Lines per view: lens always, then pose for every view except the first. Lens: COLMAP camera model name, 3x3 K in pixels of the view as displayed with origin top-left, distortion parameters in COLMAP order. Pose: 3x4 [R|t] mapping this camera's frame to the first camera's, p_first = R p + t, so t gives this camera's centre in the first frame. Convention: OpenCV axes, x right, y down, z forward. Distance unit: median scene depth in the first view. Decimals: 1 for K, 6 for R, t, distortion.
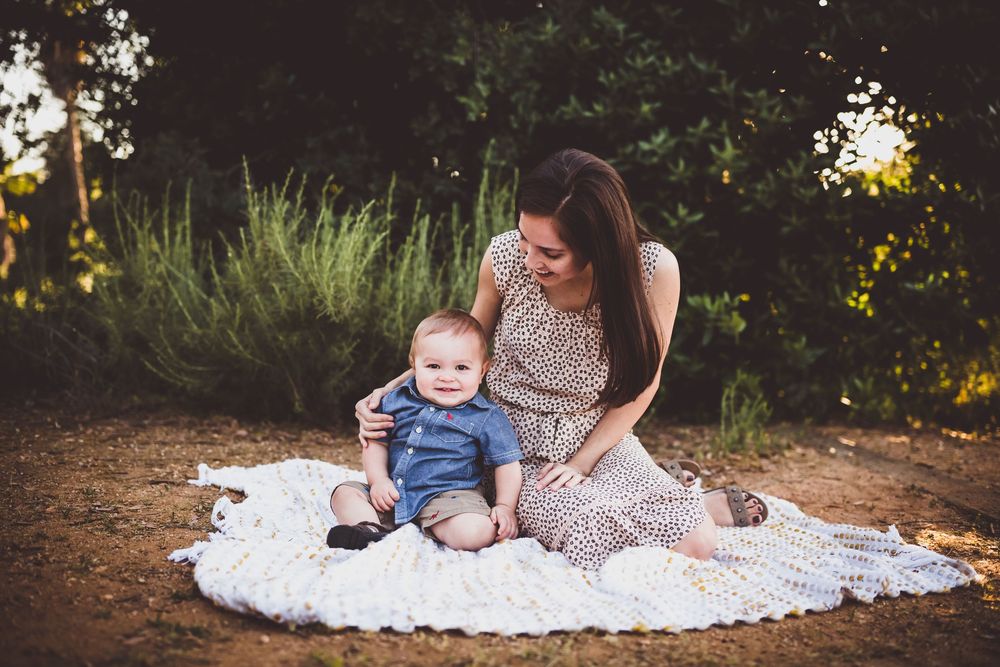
lens RADIAL K [[943.6, 0, 500.0], [0, 943.6, 333.5], [0, 0, 1]] dist [-0.014851, 0.003005]
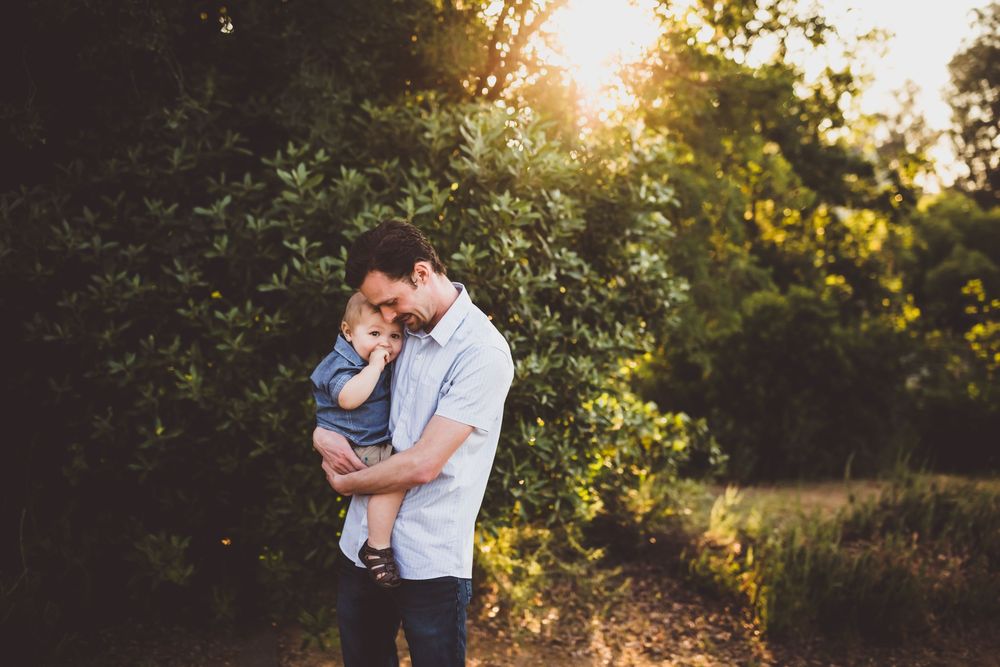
lens RADIAL K [[943.6, 0, 500.0], [0, 943.6, 333.5], [0, 0, 1]] dist [-0.014851, 0.003005]
pose [[0.974062, -0.019192, 0.225466, 0.399904], [0.008701, 0.998836, 0.047435, -0.341727], [-0.226114, -0.044243, 0.973096, -0.049491]]
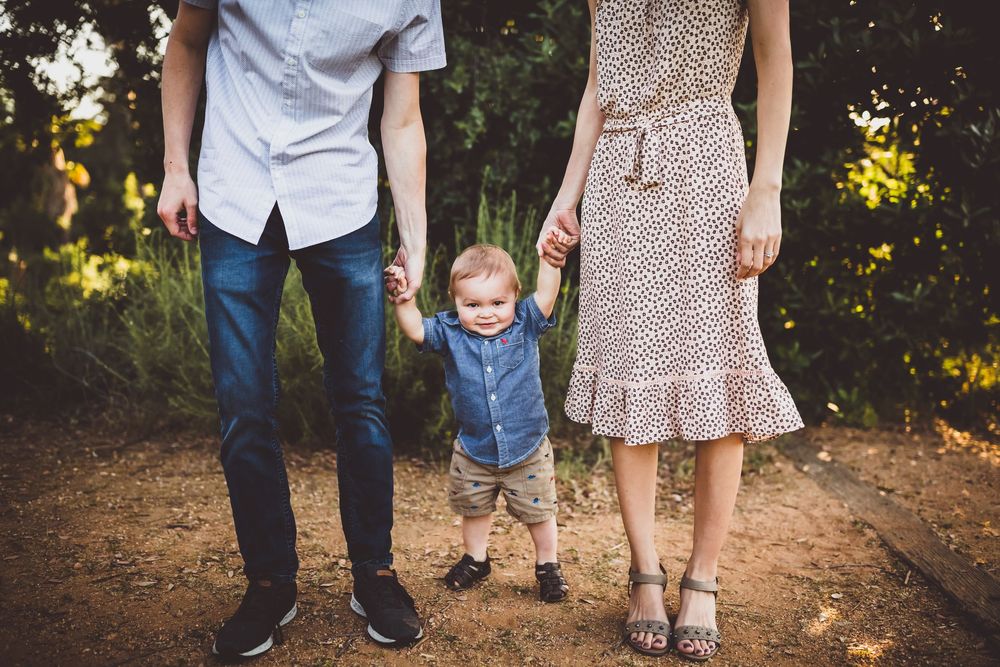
lens RADIAL K [[957.2, 0, 500.7], [0, 957.2, 332.0], [0, 0, 1]] dist [-0.009944, -0.002184]
pose [[0.997655, -0.016812, -0.066352, 0.082311], [0.021550, 0.997219, 0.071345, -0.110172], [0.064968, -0.072608, 0.995242, -0.081286]]
